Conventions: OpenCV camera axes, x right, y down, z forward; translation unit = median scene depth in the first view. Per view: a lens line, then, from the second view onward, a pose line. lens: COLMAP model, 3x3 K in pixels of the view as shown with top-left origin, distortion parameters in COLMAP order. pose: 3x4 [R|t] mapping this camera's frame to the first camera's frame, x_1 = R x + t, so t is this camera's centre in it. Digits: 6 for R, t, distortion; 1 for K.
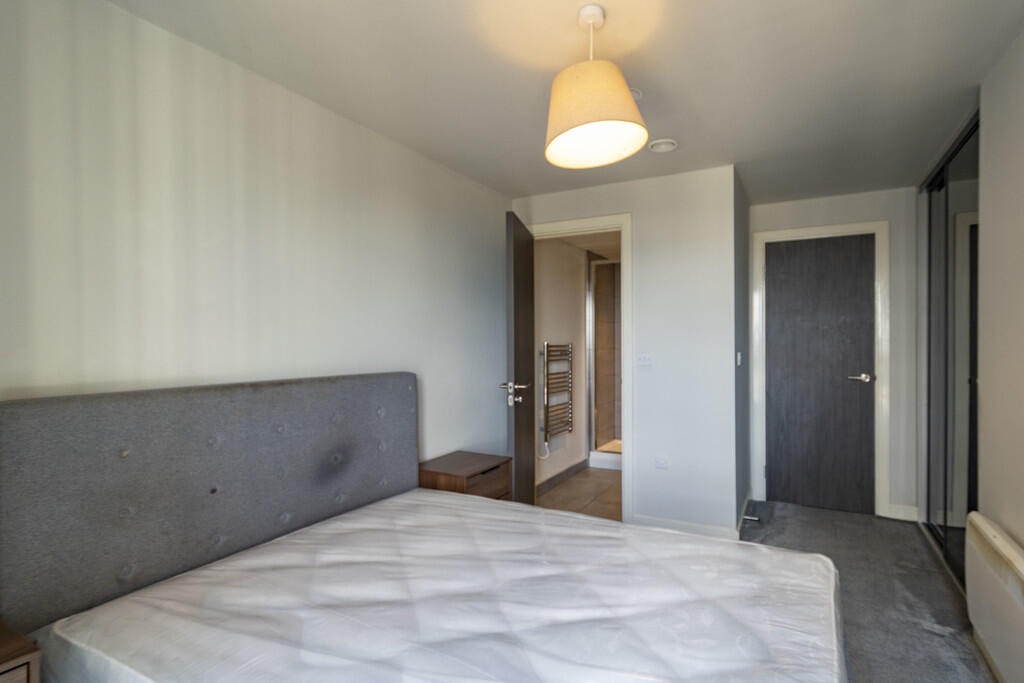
lens RADIAL K [[488.8, 0, 512.0], [0, 488.8, 341.5], [0, 0, 1]] dist [0.000220, 0.000065]
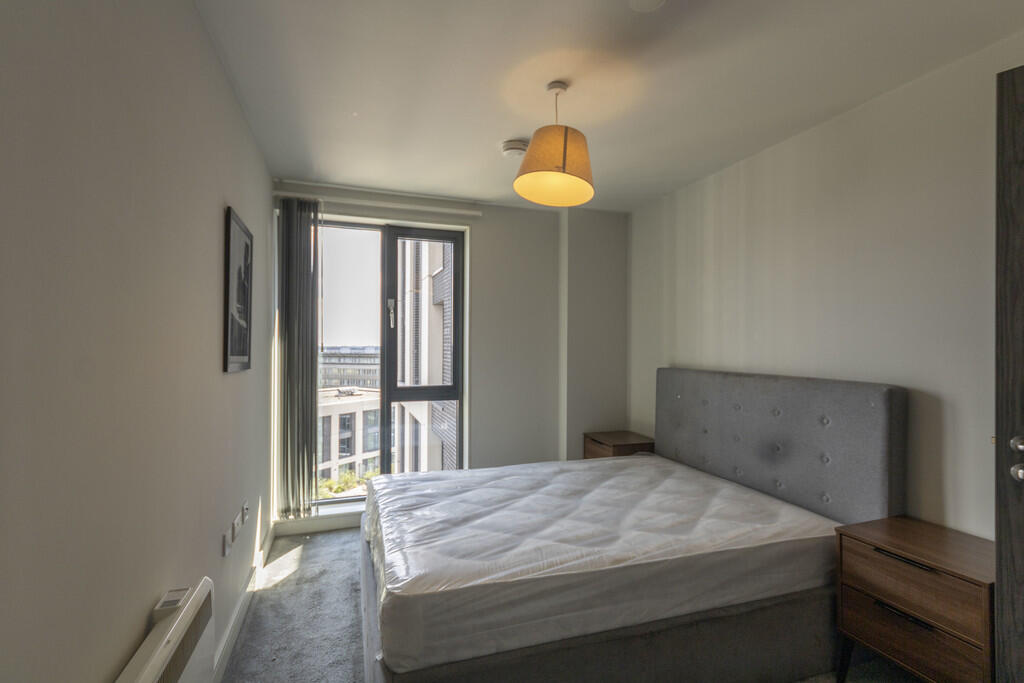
lens RADIAL K [[488.8, 0, 512.0], [0, 488.8, 341.5], [0, 0, 1]] dist [0.000220, 0.000065]
pose [[-0.650236, -0.005161, -0.759714, 1.089138], [-0.005826, 0.999981, -0.001806, -0.002679], [0.759710, 0.003251, -0.650254, 1.536858]]
